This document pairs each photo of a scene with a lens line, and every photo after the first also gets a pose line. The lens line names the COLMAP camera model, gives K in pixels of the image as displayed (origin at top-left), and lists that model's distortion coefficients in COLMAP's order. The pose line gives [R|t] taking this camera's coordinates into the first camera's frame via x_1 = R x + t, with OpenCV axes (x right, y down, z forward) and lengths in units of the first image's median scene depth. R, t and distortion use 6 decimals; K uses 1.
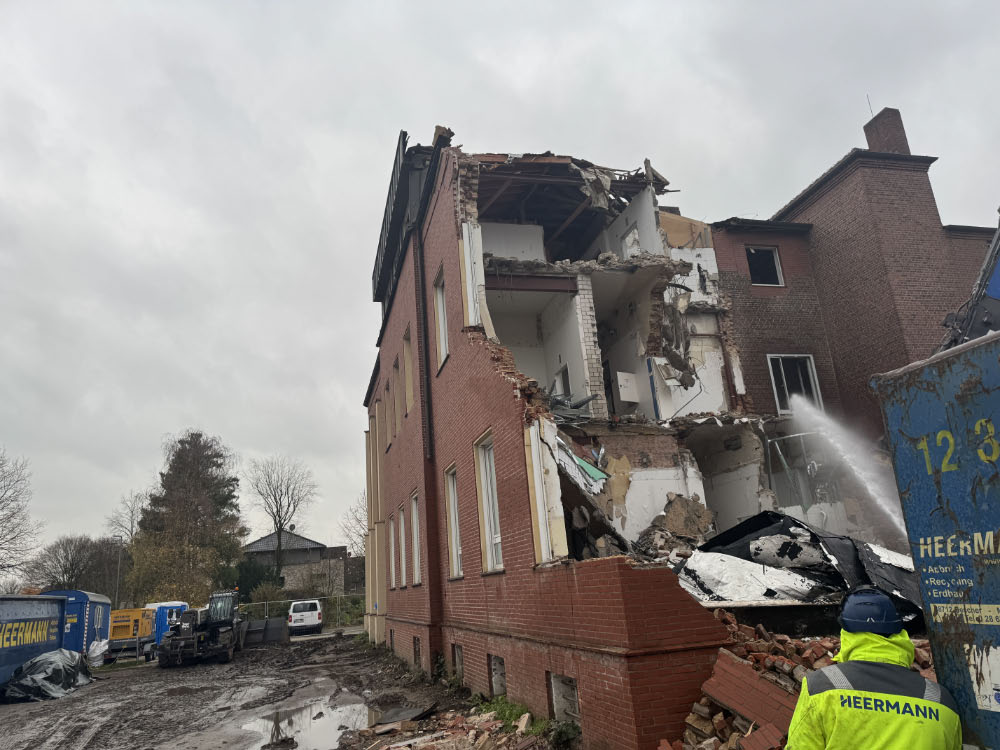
lens RADIAL K [[709.2, 0, 502.9], [0, 709.2, 370.8], [0, 0, 1]] dist [0.170701, -0.278289]
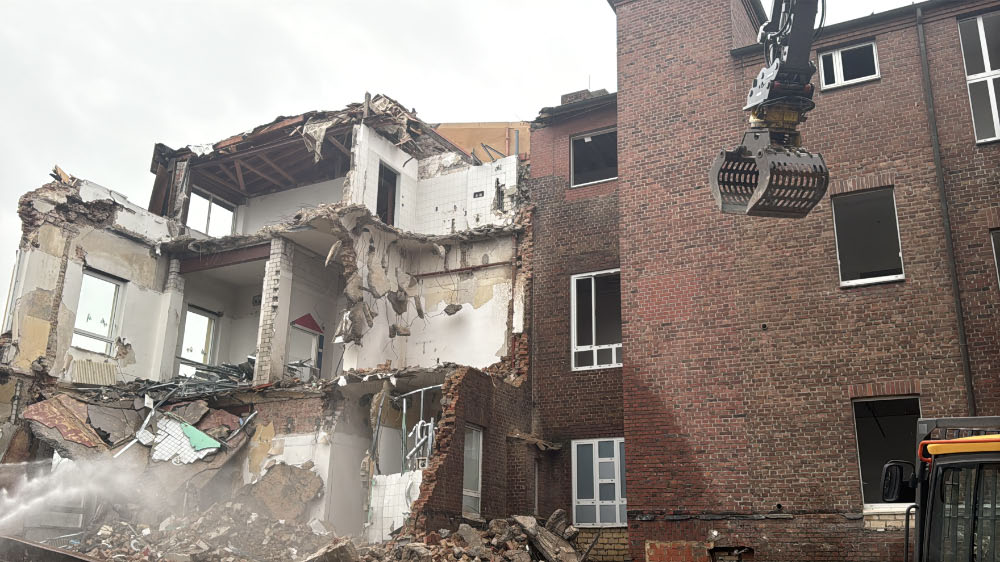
lens RADIAL K [[902.1, 0, 504.4], [0, 902.1, 281.0], [0, 0, 1]] dist [0.114562, -0.192211]
pose [[0.720476, -0.124588, -0.682196, 0.994357], [0.126456, 0.990839, -0.047403, 0.020089], [0.681853, -0.052115, 0.729631, 0.240531]]
